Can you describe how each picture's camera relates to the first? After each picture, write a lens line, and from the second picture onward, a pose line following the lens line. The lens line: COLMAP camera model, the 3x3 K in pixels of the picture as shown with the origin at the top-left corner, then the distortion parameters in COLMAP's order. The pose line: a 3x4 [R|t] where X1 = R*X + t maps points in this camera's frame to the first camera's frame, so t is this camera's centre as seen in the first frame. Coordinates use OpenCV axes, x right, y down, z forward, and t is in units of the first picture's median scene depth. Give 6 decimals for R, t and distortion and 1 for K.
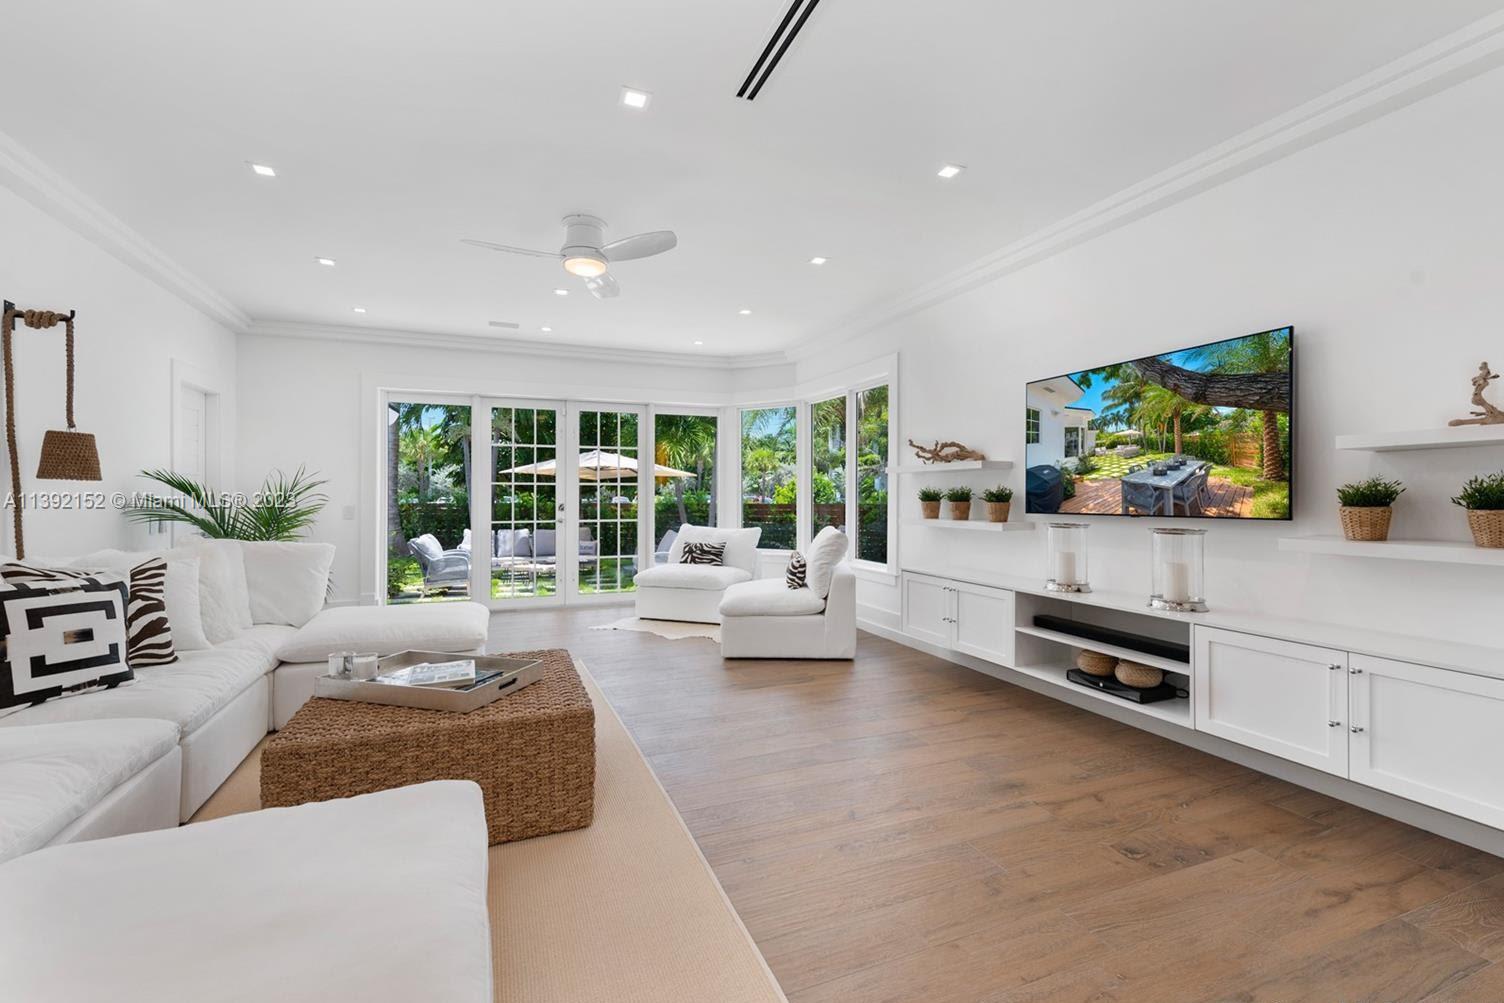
lens RADIAL K [[640.5, 0, 752.0], [0, 640.5, 501.5], [0, 0, 1]] dist [0.001482, -0.000006]
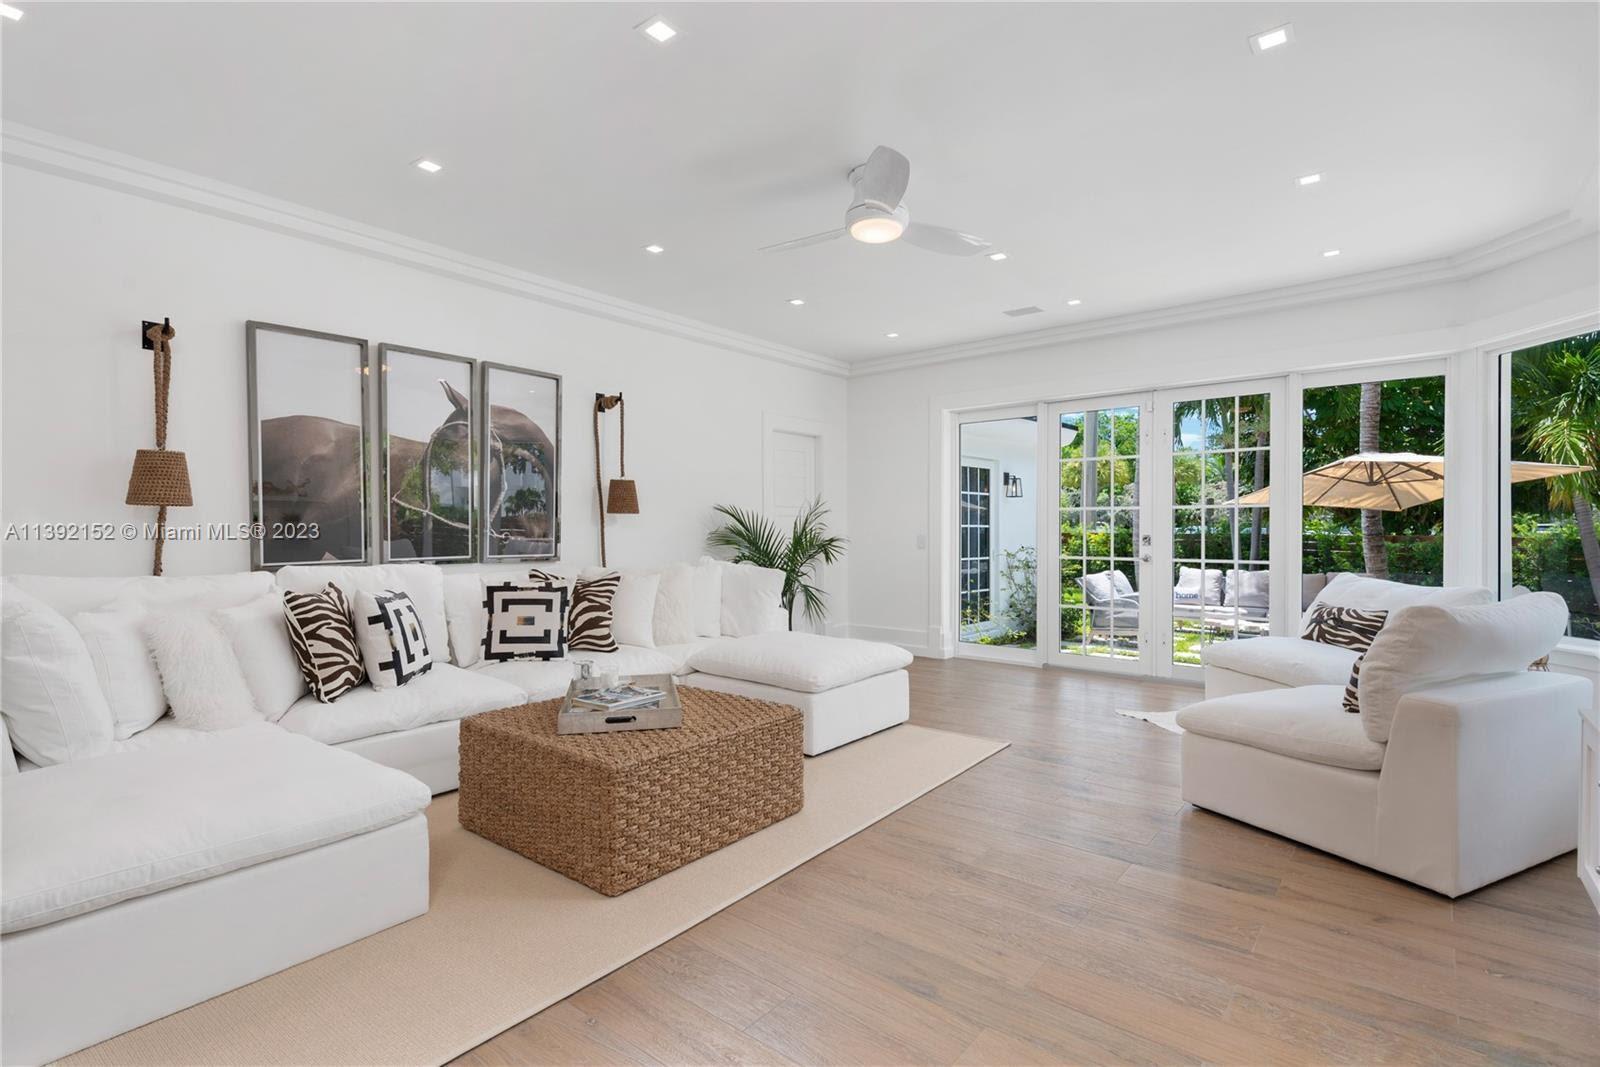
lens RADIAL K [[766.2, 0, 800.0], [0, 766.2, 533.5], [0, 0, 1]] dist [0.000020, -0.000921]
pose [[0.481210, 0.009570, -0.876553, 0.685961], [-0.006511, 0.999952, 0.007343, -0.005499], [0.876581, 0.002174, 0.481249, 0.618334]]
